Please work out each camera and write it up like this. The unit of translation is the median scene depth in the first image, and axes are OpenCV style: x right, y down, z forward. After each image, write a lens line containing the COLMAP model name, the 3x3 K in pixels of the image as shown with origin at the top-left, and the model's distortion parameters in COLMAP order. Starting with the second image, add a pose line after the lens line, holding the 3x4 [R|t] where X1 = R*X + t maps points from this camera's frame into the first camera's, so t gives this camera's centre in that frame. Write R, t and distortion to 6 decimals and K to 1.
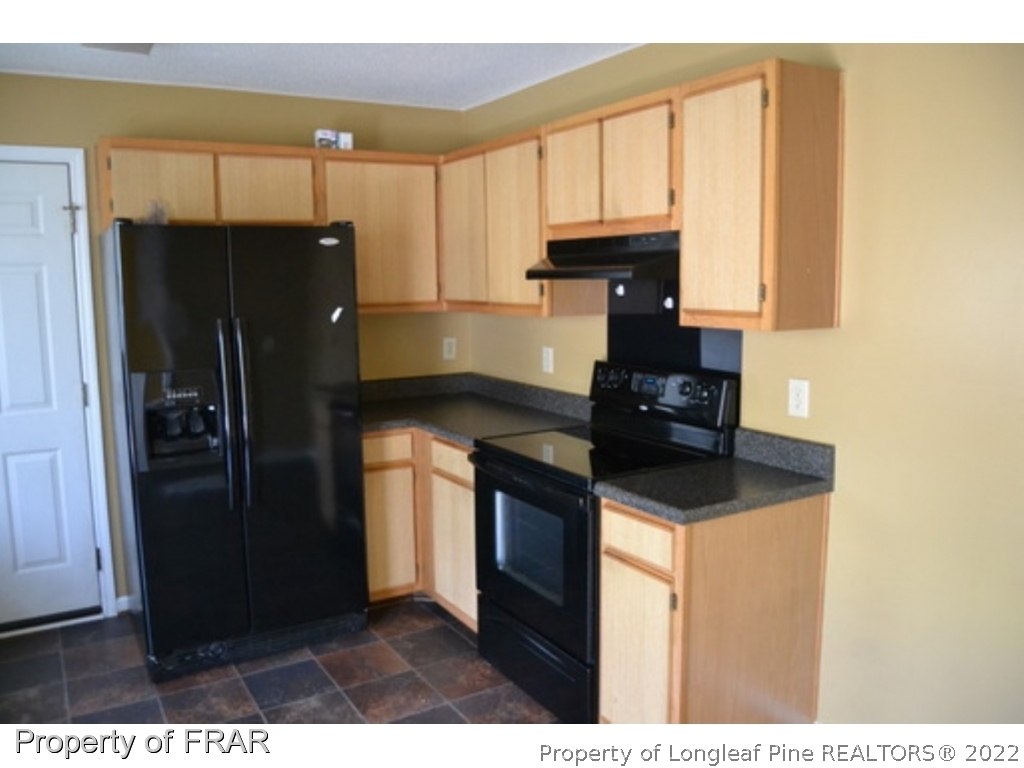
lens RADIAL K [[813.7, 0, 512.0], [0, 813.7, 384.0], [0, 0, 1]] dist [-0.092344, 0.039336]
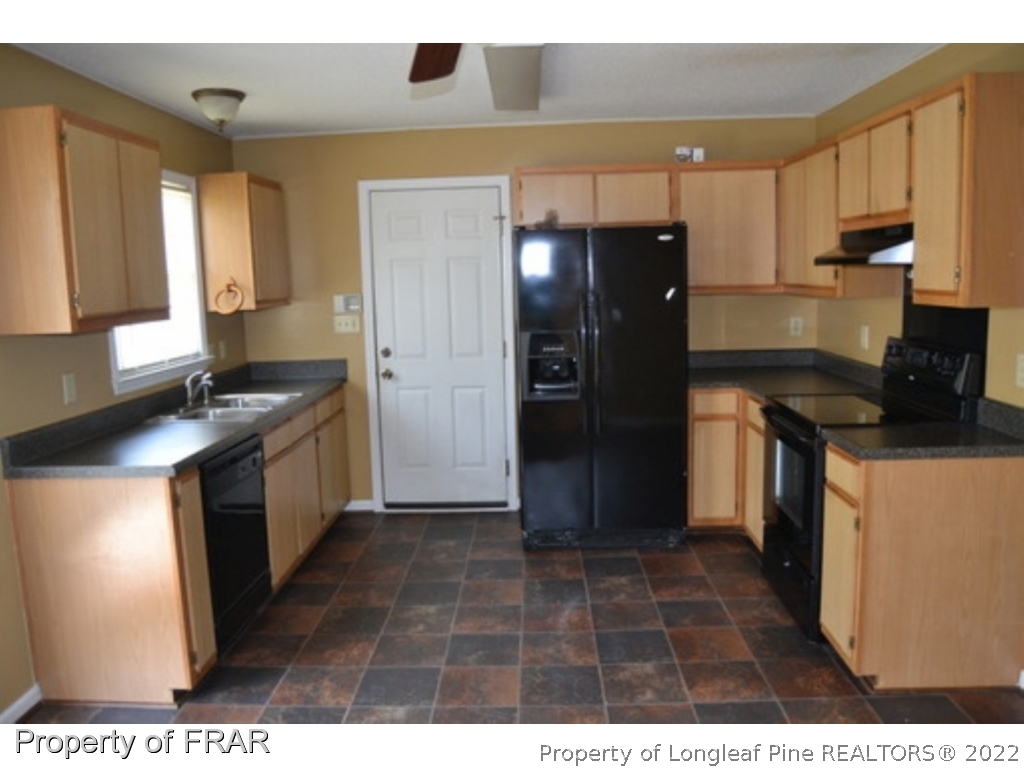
lens RADIAL K [[813.7, 0, 512.0], [0, 813.7, 384.0], [0, 0, 1]] dist [-0.092344, 0.039336]
pose [[0.838385, 0.061838, -0.541560, 0.279532], [-0.053707, 0.998081, 0.030822, 0.031544], [0.542426, 0.003245, 0.840097, -0.223427]]
